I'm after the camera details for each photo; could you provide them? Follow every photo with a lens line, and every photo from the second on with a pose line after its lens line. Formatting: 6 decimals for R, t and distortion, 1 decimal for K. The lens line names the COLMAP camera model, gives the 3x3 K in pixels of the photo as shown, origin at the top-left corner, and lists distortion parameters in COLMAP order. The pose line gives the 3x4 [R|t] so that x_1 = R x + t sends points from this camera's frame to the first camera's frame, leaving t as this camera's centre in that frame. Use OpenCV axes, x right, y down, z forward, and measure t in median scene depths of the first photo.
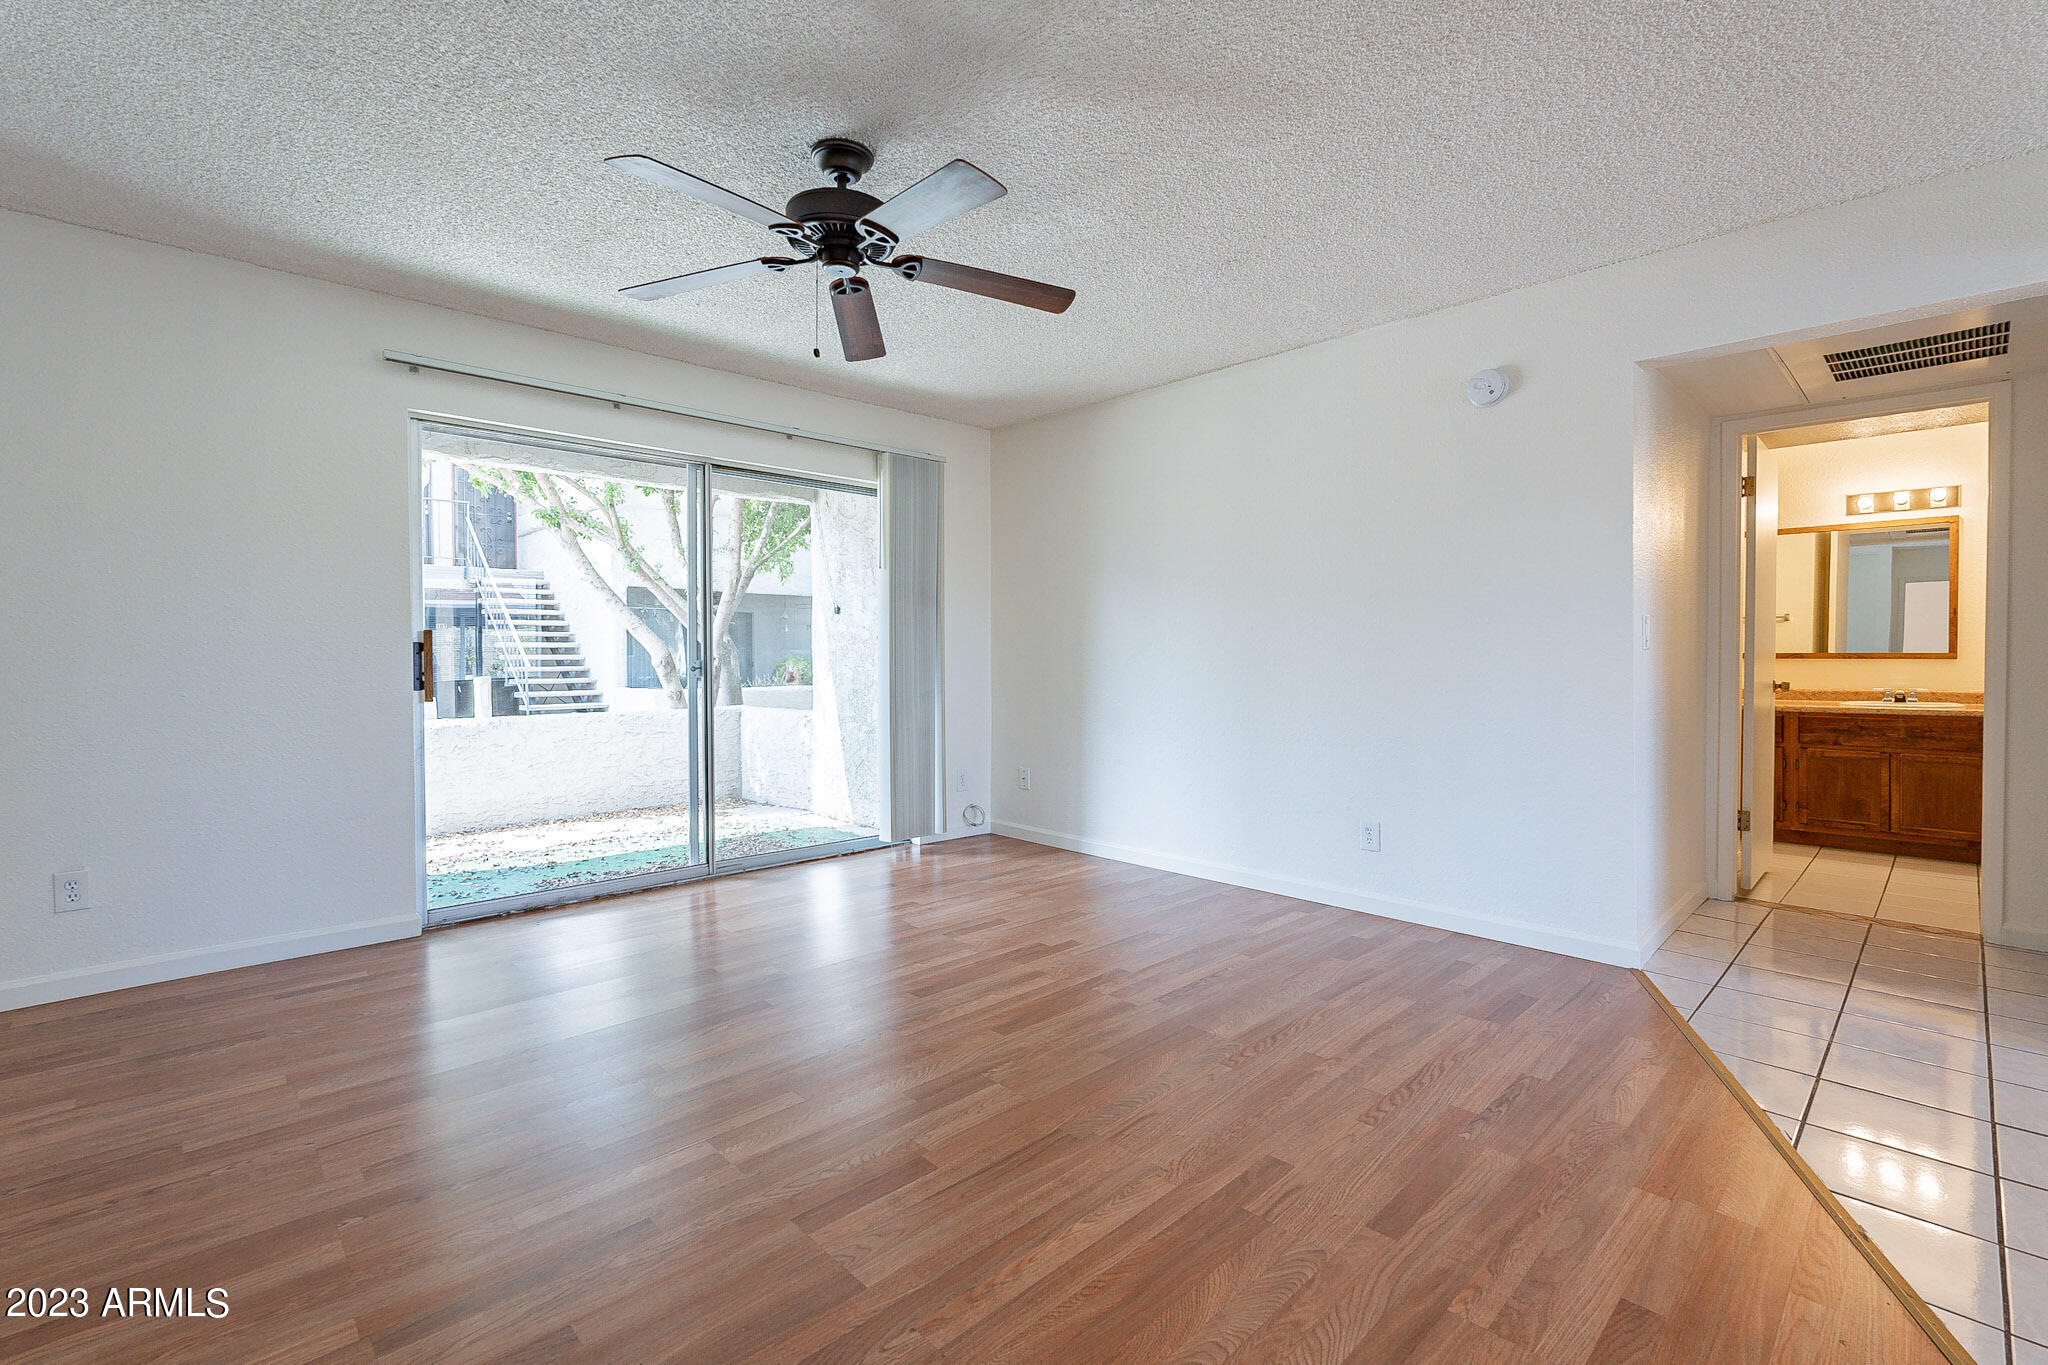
lens RADIAL K [[901.7, 0, 1023.0], [0, 901.7, 669.4], [0, 0, 1]] dist [0.000979, 0.000174]
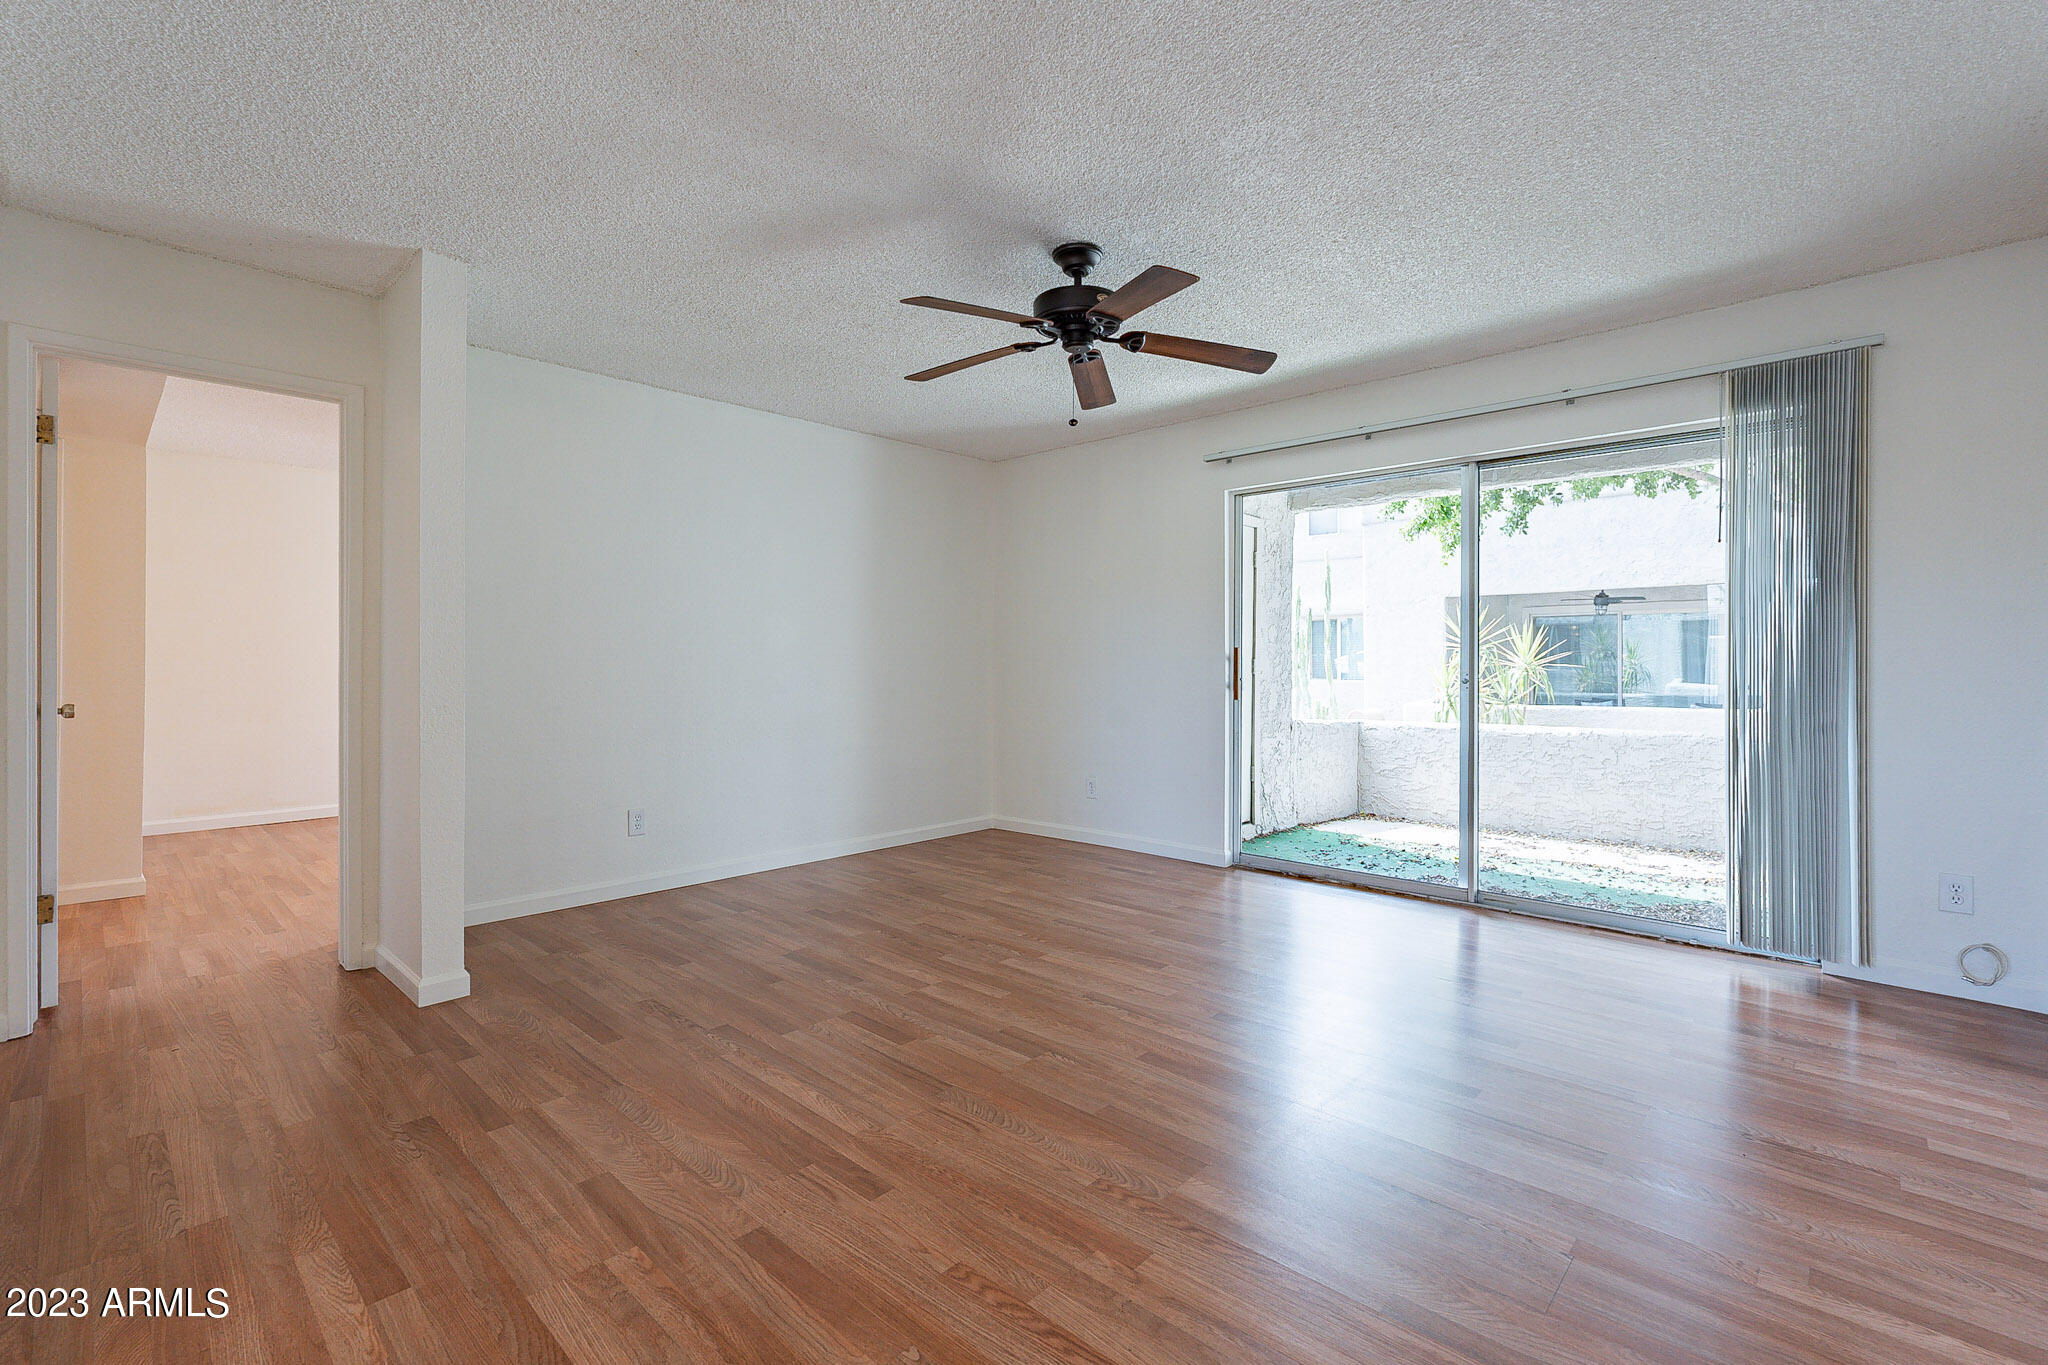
lens RADIAL K [[901.7, 0, 1023.0], [0, 901.7, 669.4], [0, 0, 1]] dist [0.000979, 0.000174]
pose [[0.049517, 0.006390, -0.998753, 0.951058], [-0.017096, 0.999838, 0.005549, -0.017460], [0.998627, 0.016800, 0.049618, 0.830528]]
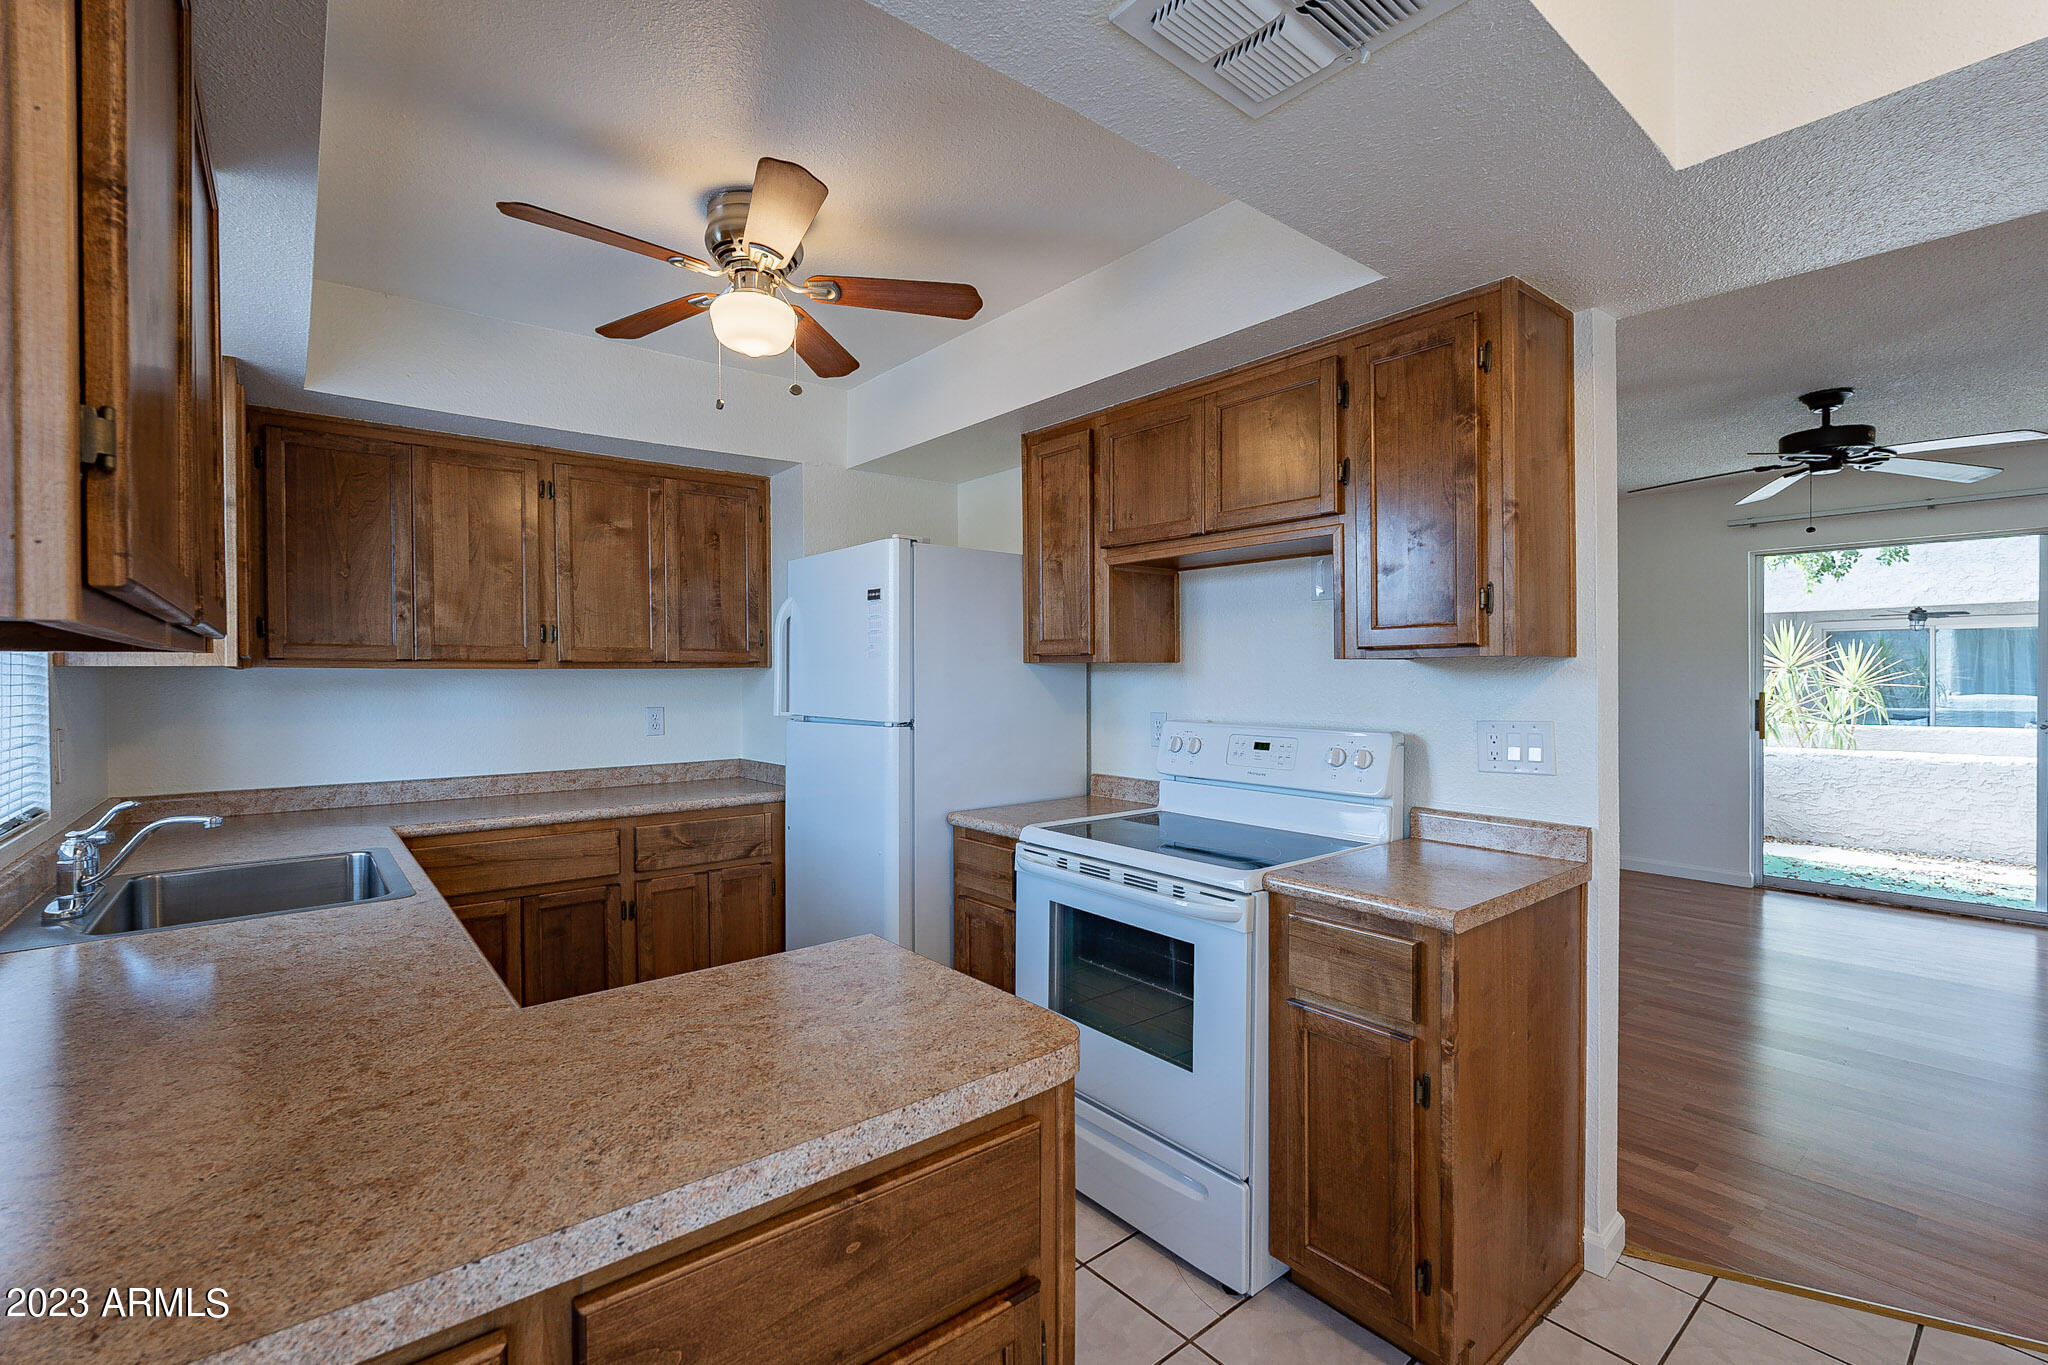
lens RADIAL K [[901.7, 0, 1023.0], [0, 901.7, 669.4], [0, 0, 1]] dist [0.000979, 0.000174]
pose [[-0.070197, 0.000817, -0.997533, 1.323655], [-0.008787, 0.999960, 0.001437, -0.101508], [0.997494, 0.008866, -0.070187, -0.211294]]
